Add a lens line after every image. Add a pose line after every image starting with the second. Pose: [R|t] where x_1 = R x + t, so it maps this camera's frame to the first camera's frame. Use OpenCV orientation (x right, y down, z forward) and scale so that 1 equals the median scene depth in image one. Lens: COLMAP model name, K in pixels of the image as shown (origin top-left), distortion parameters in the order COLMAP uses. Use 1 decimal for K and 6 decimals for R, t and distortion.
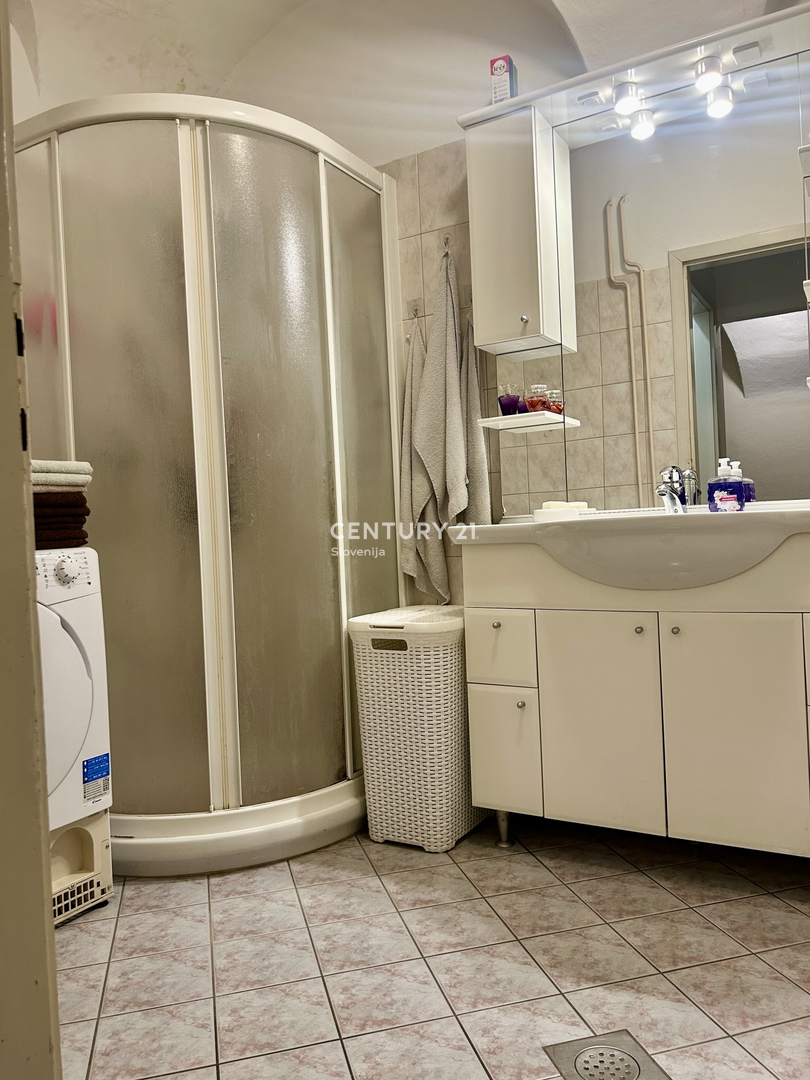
lens RADIAL K [[824.3, 0, 405.0], [0, 824.3, 540.0], [0, 0, 1]] dist [0.013661, -0.005930]
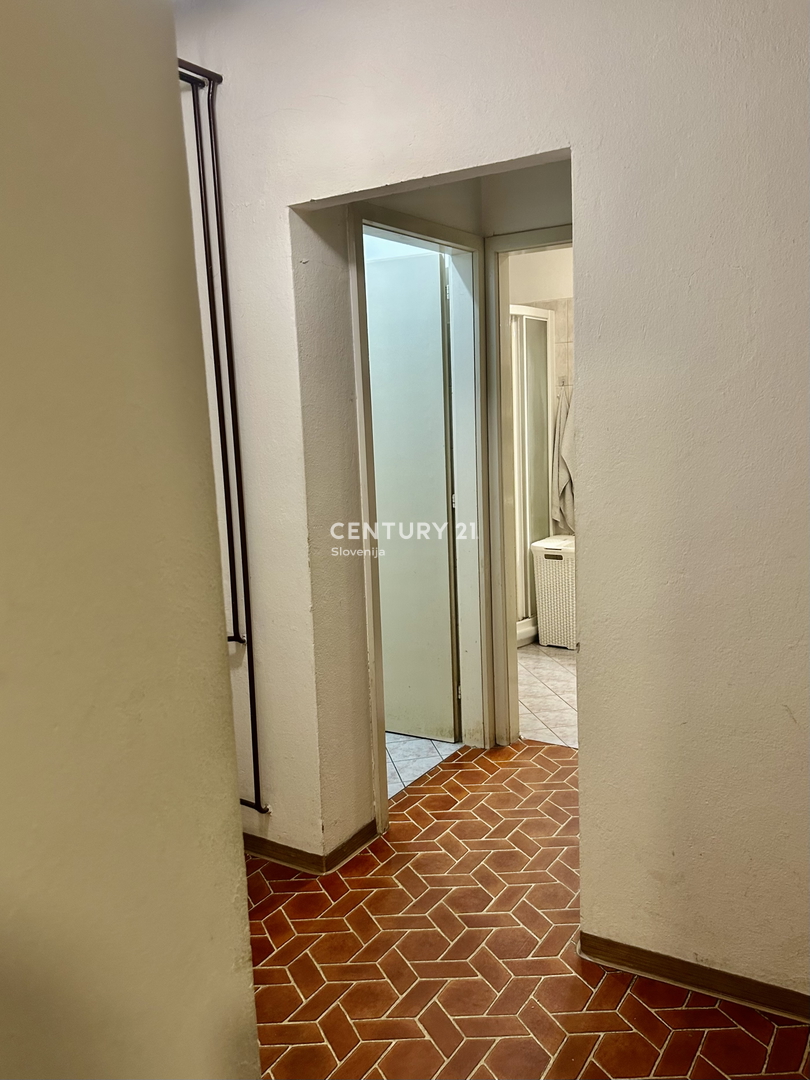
lens RADIAL K [[824.3, 0, 405.0], [0, 824.3, 540.0], [0, 0, 1]] dist [0.013661, -0.005930]
pose [[0.998138, 0.016531, -0.058709, -0.253648], [-0.007868, 0.989426, 0.144826, -0.205821], [0.060482, -0.144095, 0.987714, -1.042921]]
